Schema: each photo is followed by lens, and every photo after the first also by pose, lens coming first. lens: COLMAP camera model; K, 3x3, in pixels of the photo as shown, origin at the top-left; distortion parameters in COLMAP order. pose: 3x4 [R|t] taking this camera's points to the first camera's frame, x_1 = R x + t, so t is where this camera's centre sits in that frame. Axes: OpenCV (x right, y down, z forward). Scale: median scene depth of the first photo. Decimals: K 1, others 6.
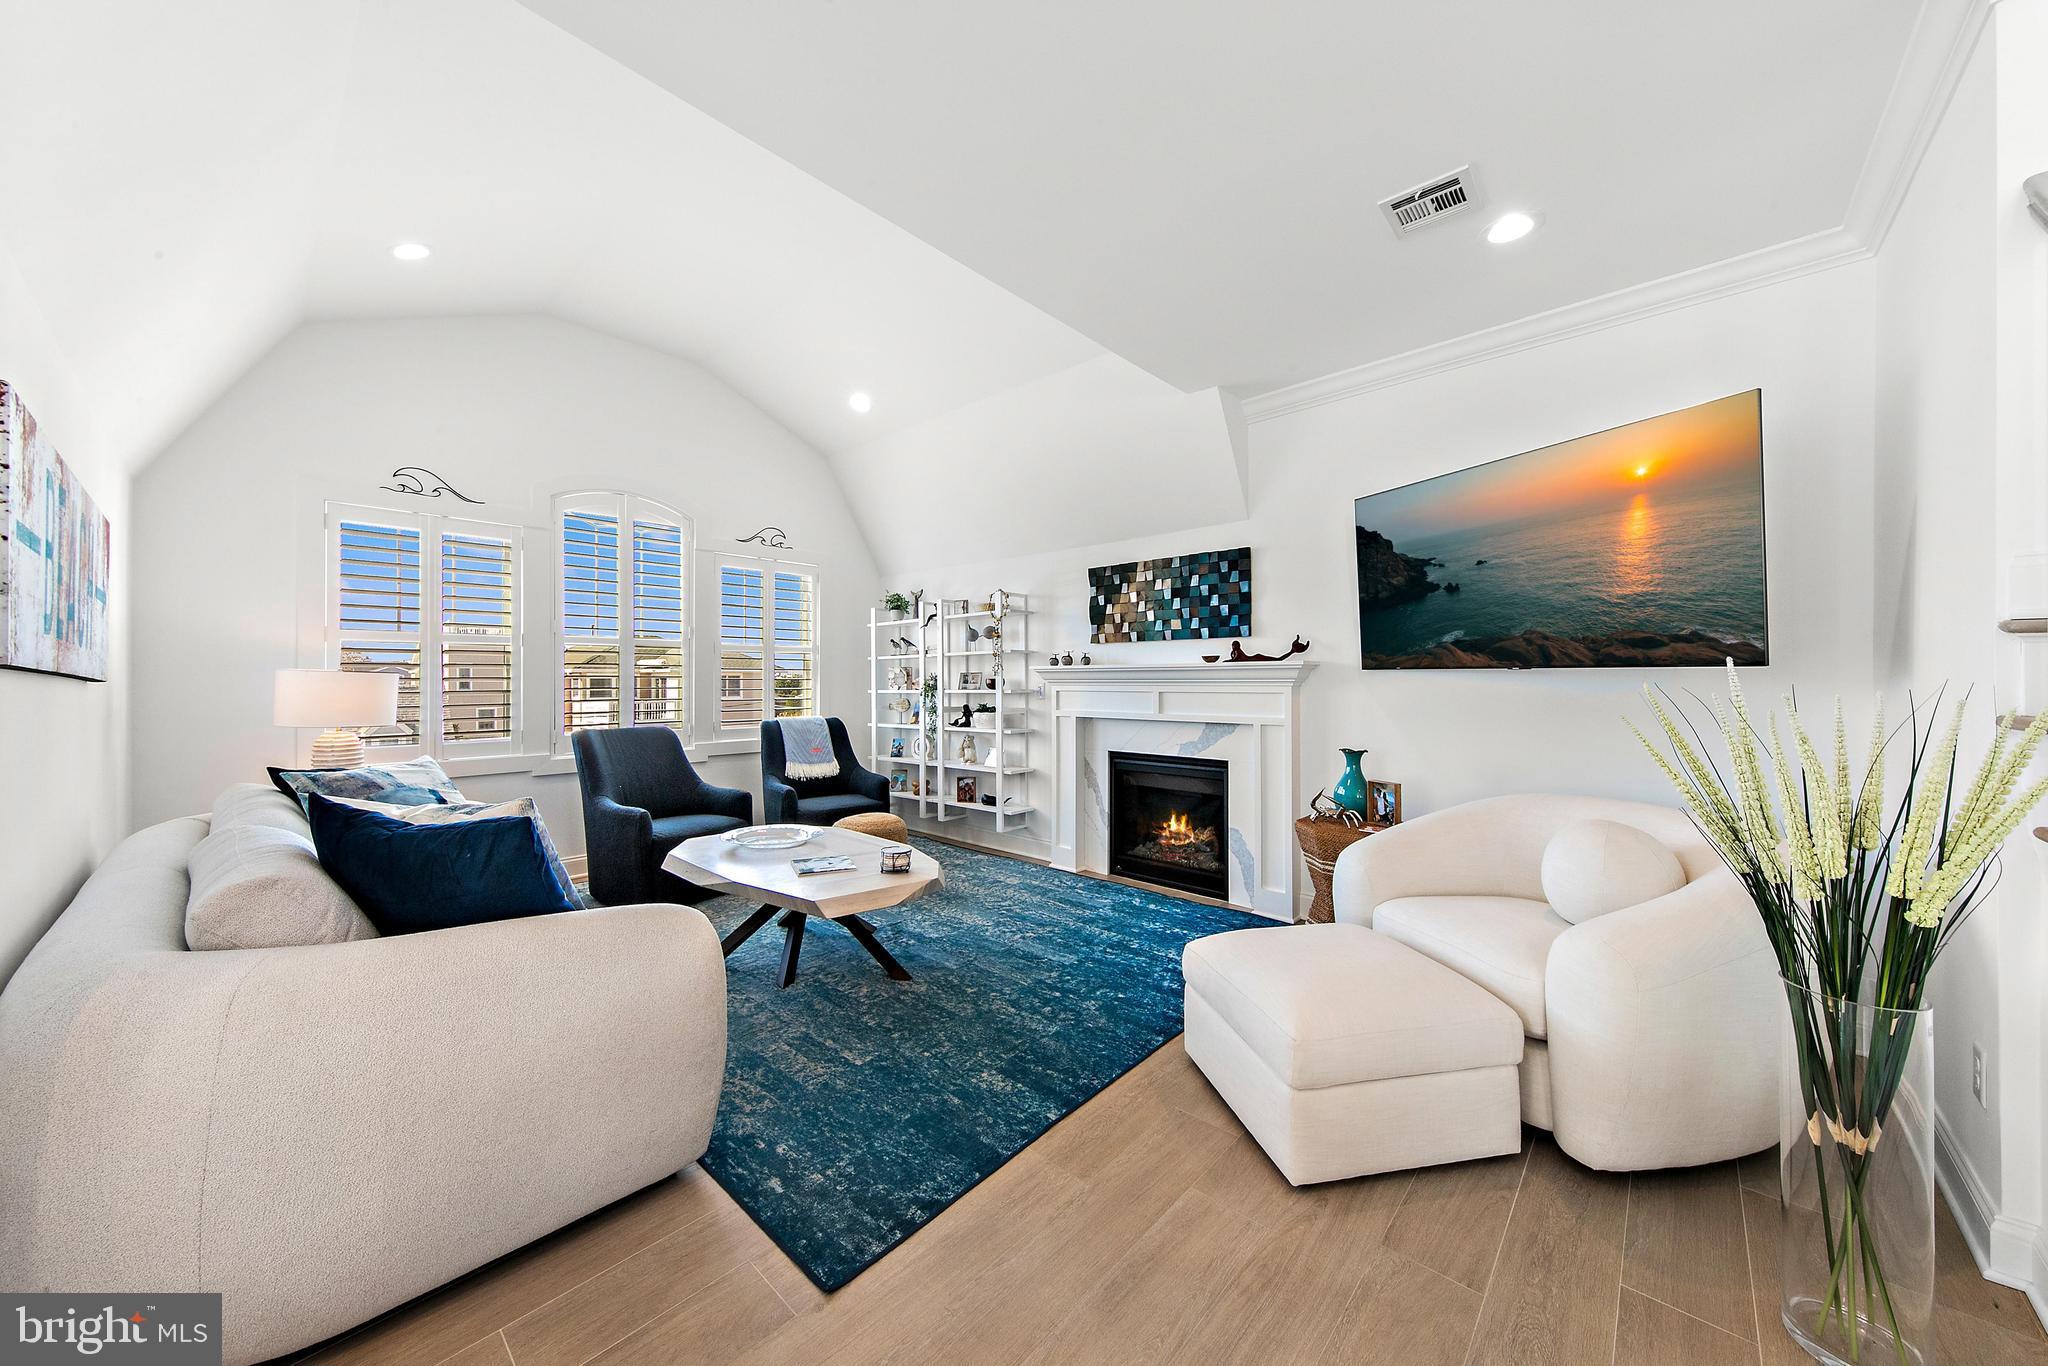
lens RADIAL K [[711.8, 0, 1033.4], [0, 711.8, 675.8], [0, 0, 1]] dist [0.008923, -0.000246]
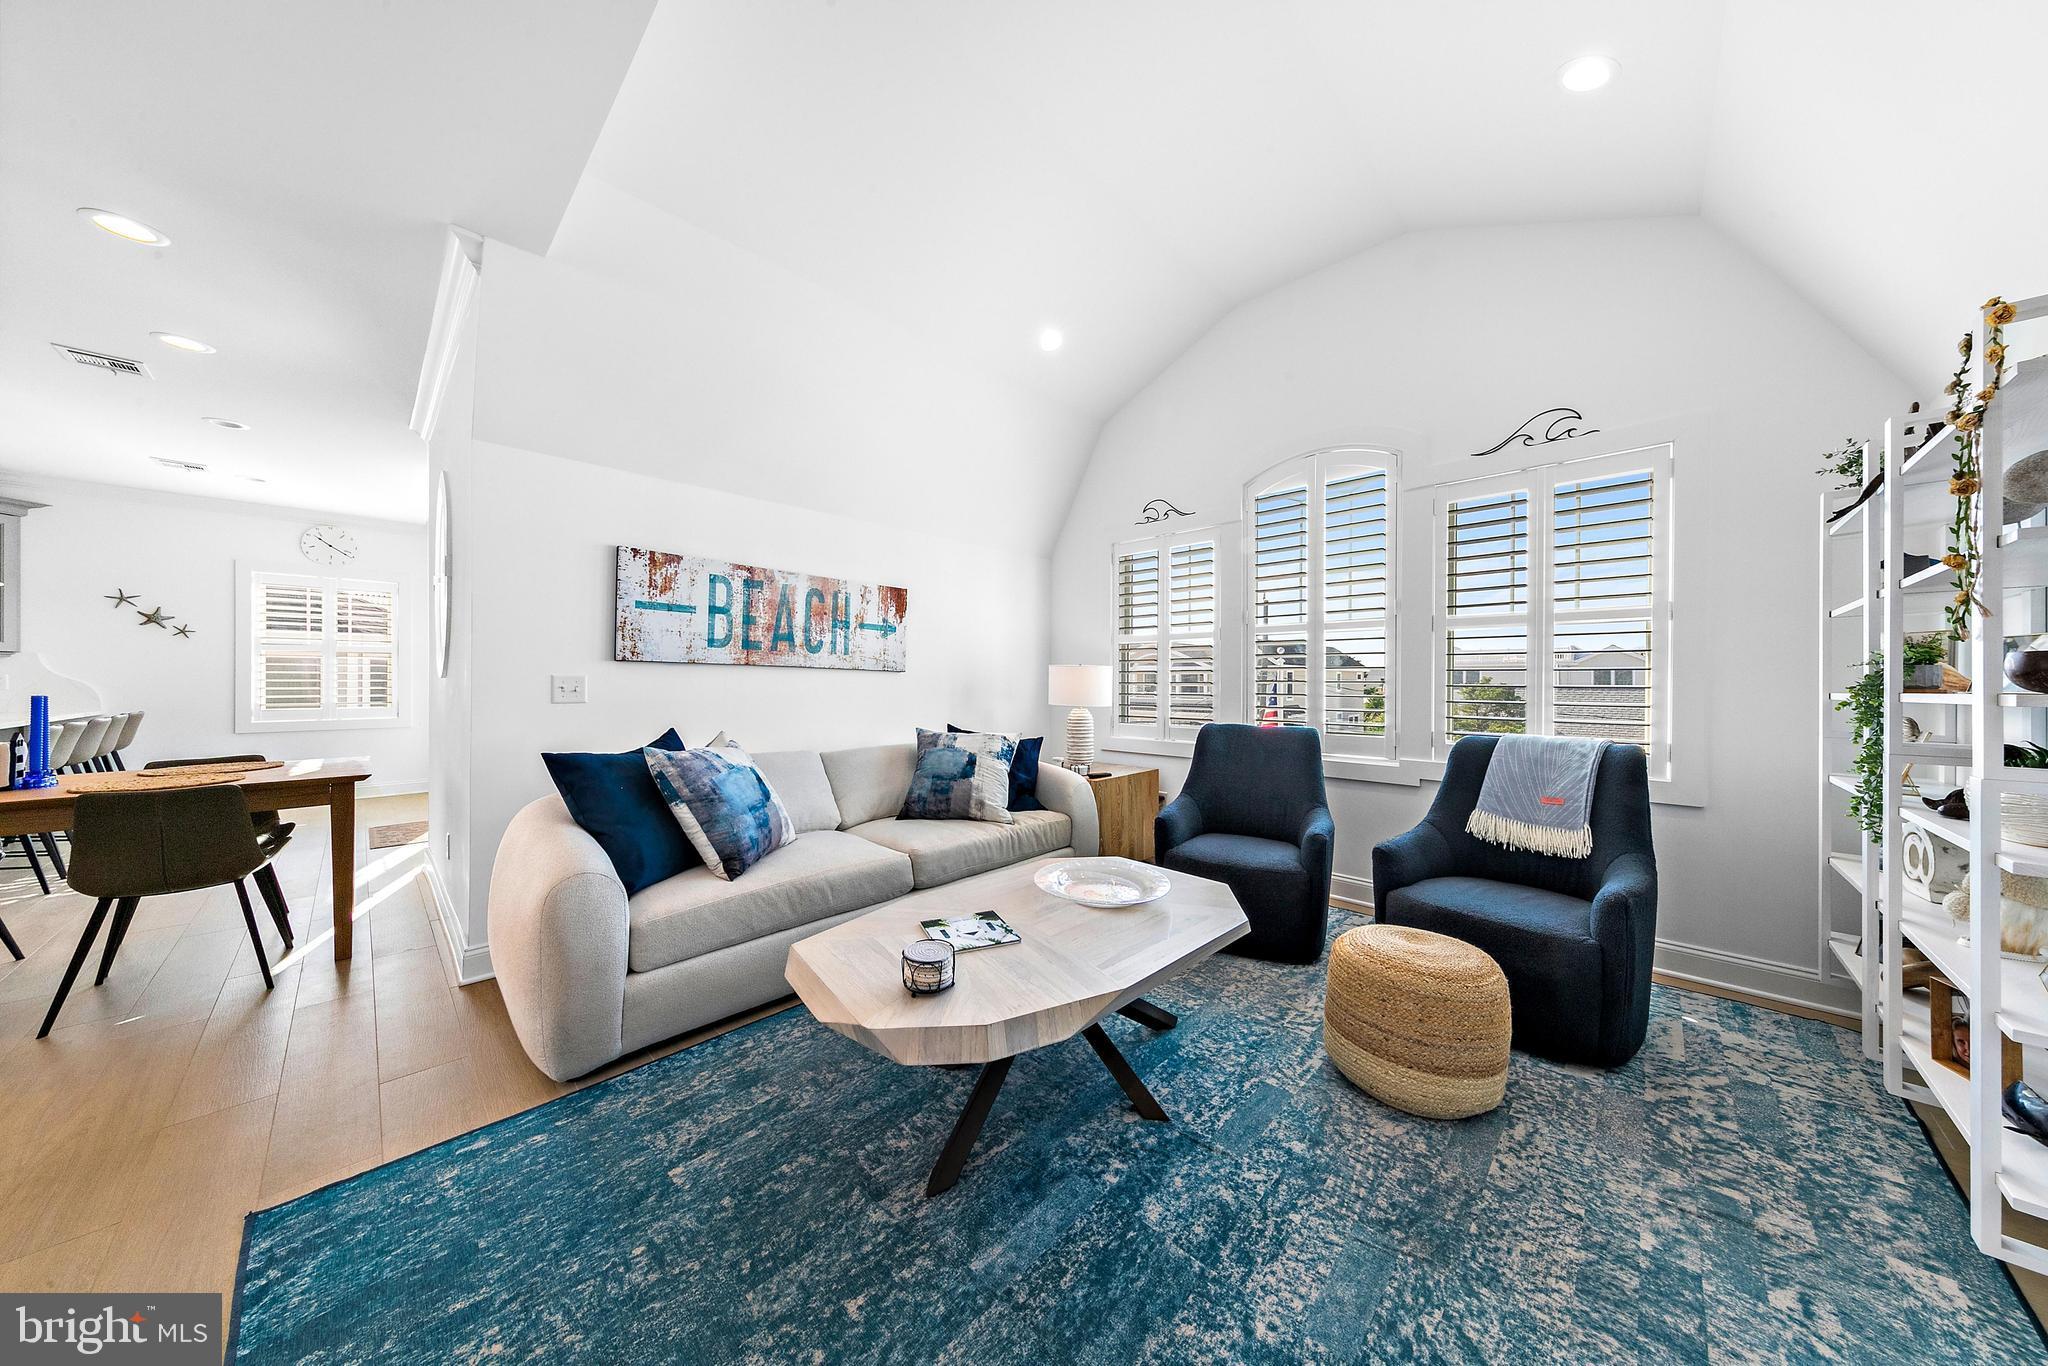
lens RADIAL K [[643.0, 0, 1031.5], [0, 643.0, 681.3], [0, 0, 1]] dist [0.005305, -0.000105]
pose [[-0.030834, 0.001928, -0.999523, 0.228072], [0.001064, 0.999998, 0.001896, 0.016652], [0.999524, -0.001005, -0.030836, 0.764280]]
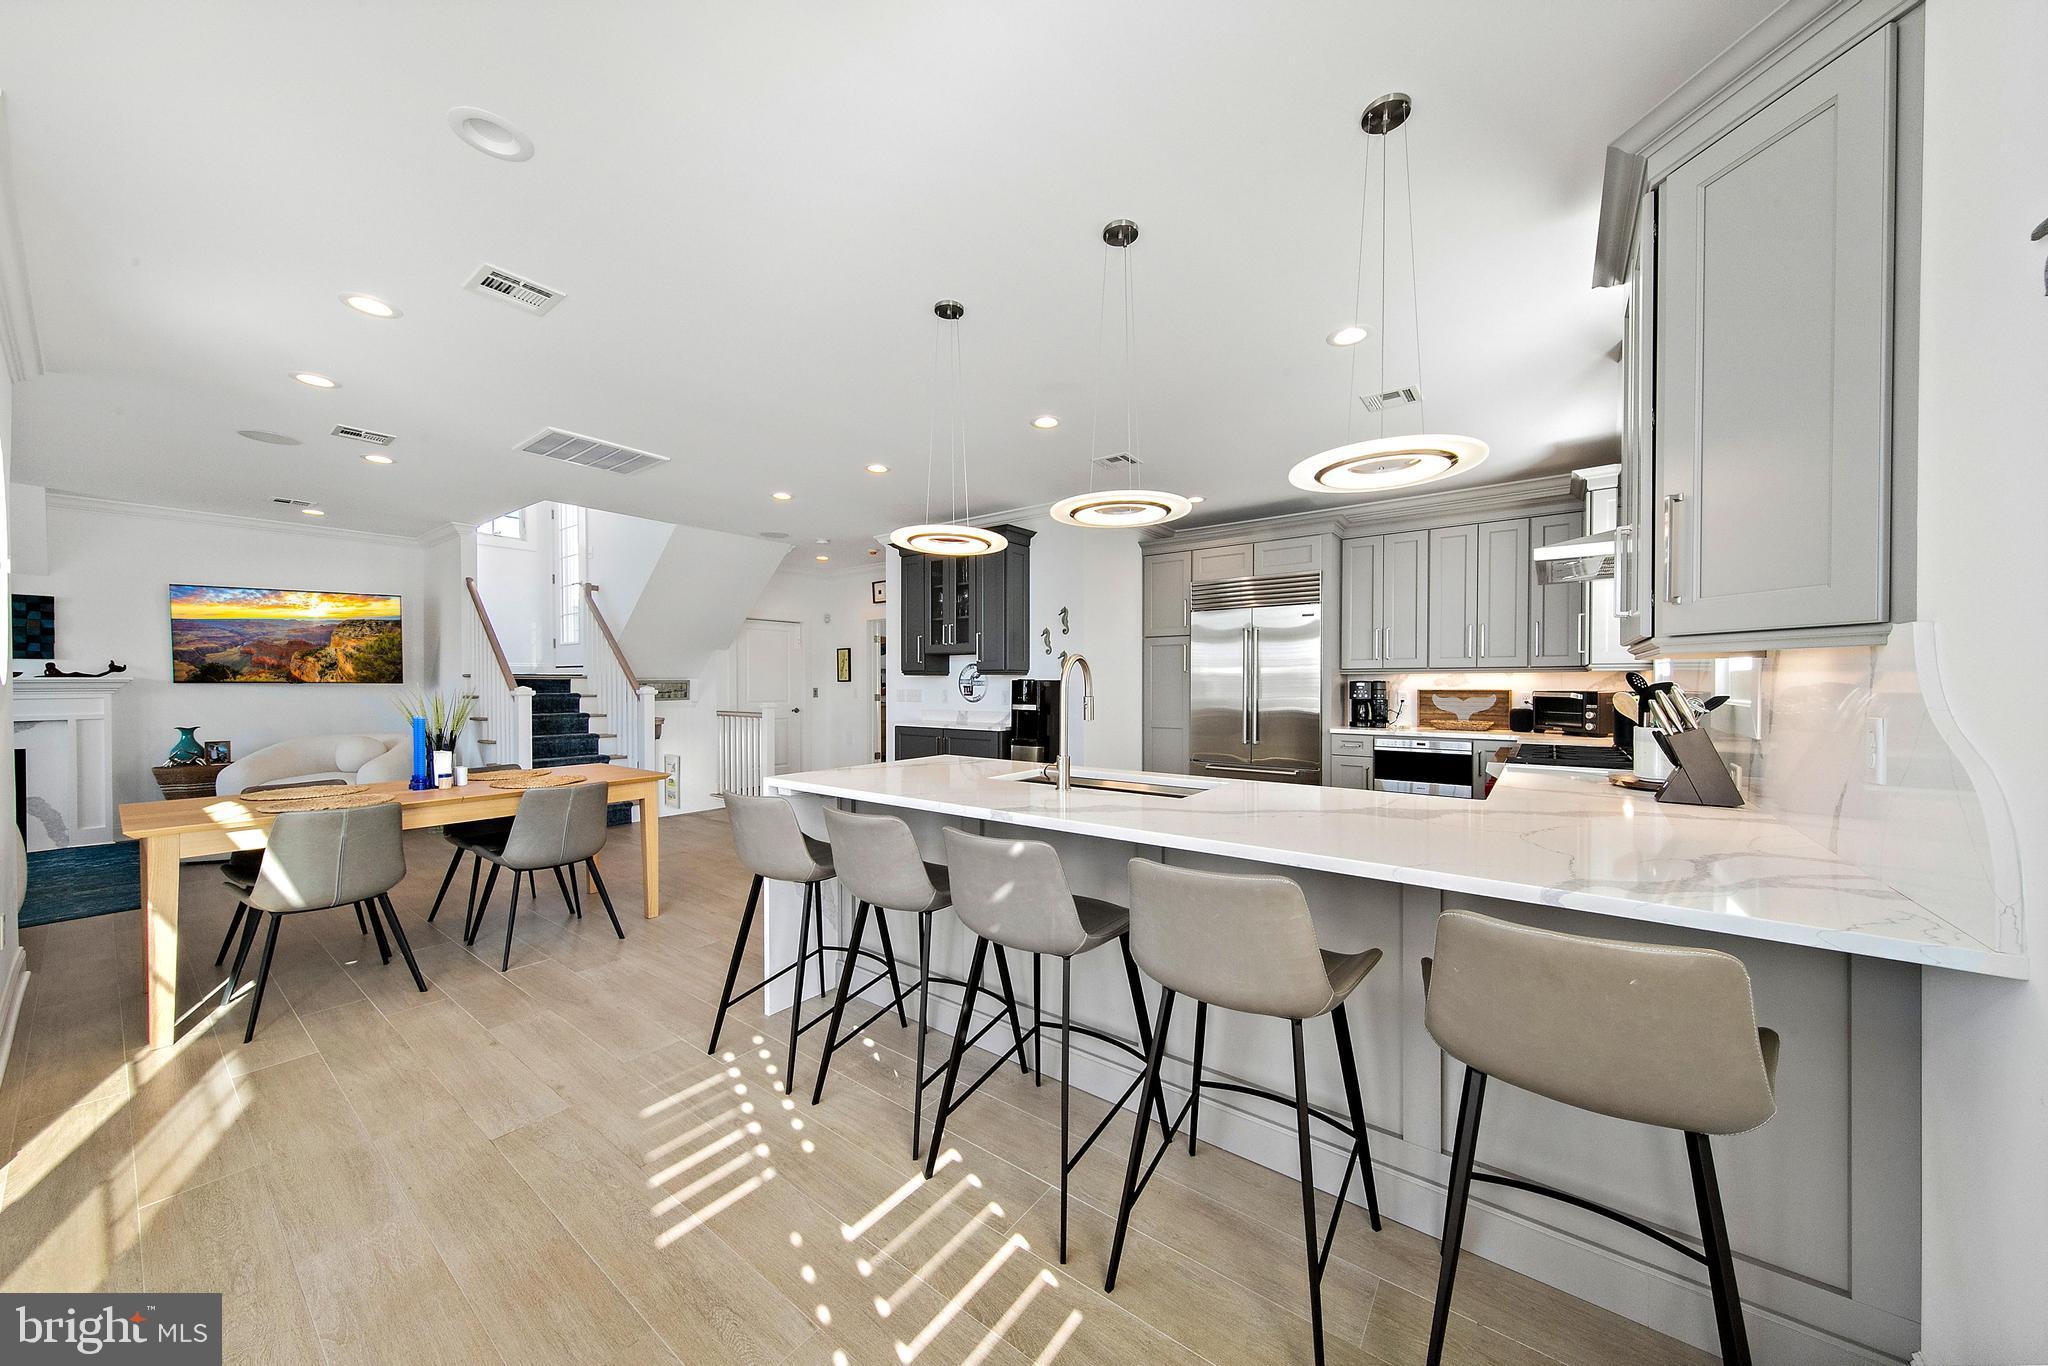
lens RADIAL K [[698.8, 0, 1033.1], [0, 698.8, 683.9], [0, 0, 1]] dist [0.007088, 0.000218]
pose [[-0.089875, -0.001210, 0.995952, -1.183296], [-0.002391, 0.999997, 0.001000, -0.010791], [-0.995950, -0.002292, -0.089878, -0.759019]]
